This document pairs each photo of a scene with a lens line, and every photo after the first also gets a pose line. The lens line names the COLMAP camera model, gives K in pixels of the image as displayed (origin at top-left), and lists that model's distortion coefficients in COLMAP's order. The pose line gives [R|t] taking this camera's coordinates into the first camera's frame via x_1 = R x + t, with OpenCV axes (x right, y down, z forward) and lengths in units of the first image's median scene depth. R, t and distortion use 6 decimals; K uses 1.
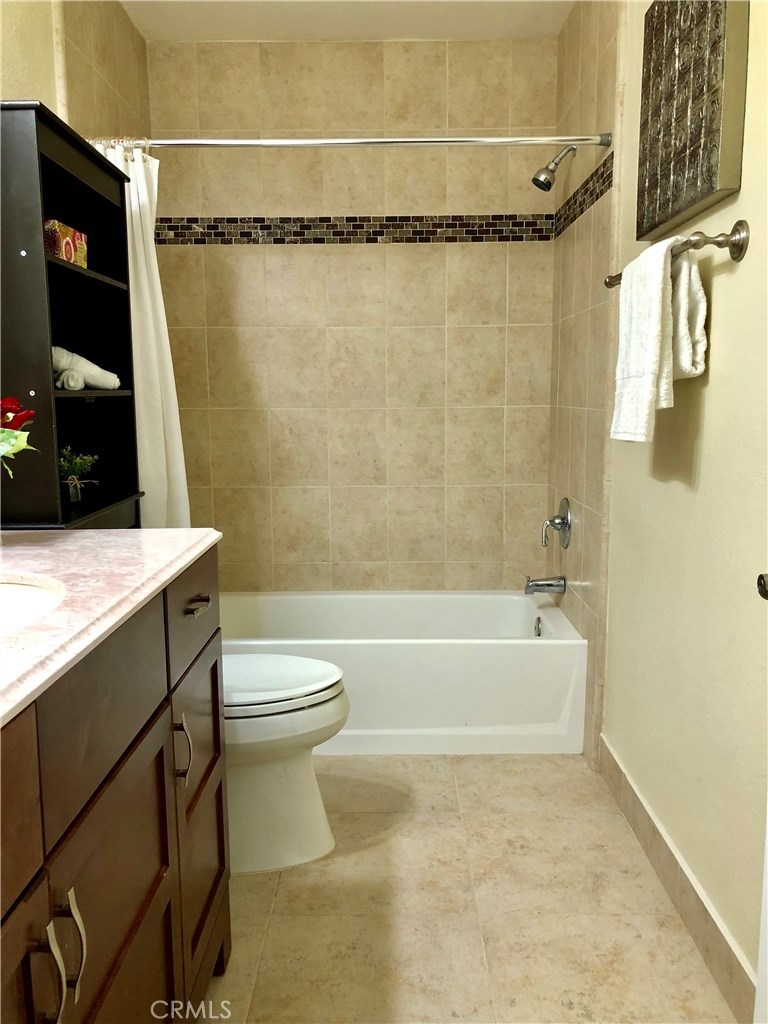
lens RADIAL K [[830.0, 0, 384.0], [0, 830.0, 512.0], [0, 0, 1]] dist [-0.004684, -0.017533]
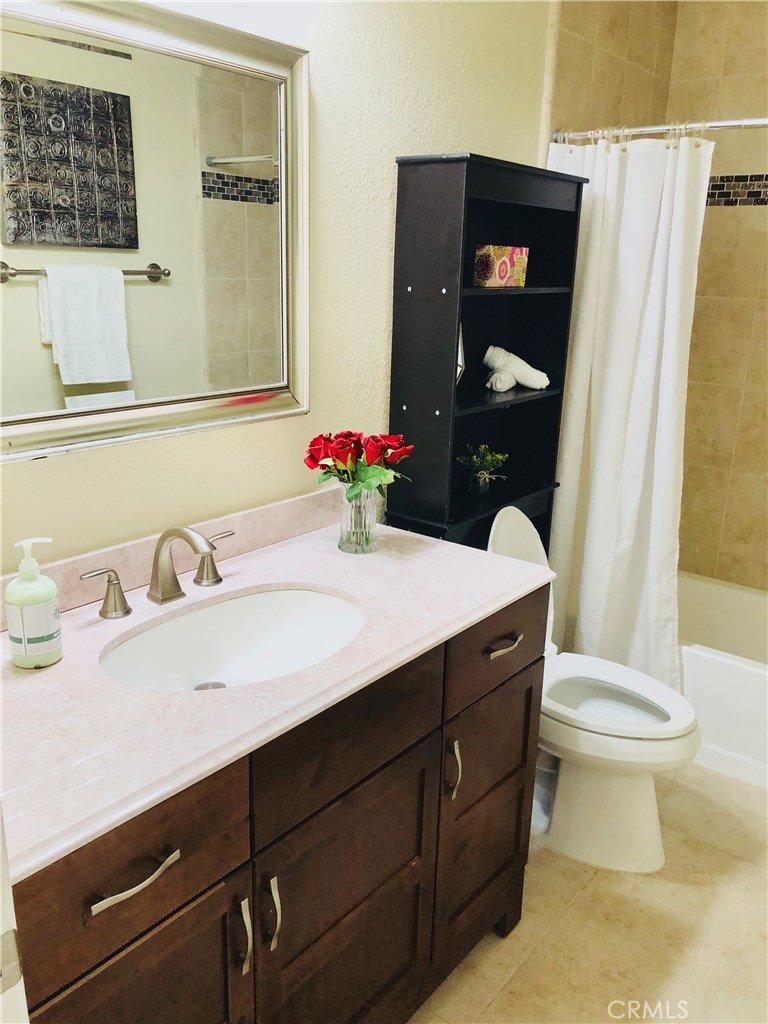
lens RADIAL K [[830.0, 0, 384.0], [0, 830.0, 512.0], [0, 0, 1]] dist [-0.004684, -0.017533]
pose [[0.778524, 0.207420, -0.592348, 0.194829], [-0.119508, 0.975534, 0.184529, -0.177005], [0.616131, -0.072870, 0.784266, 0.026880]]
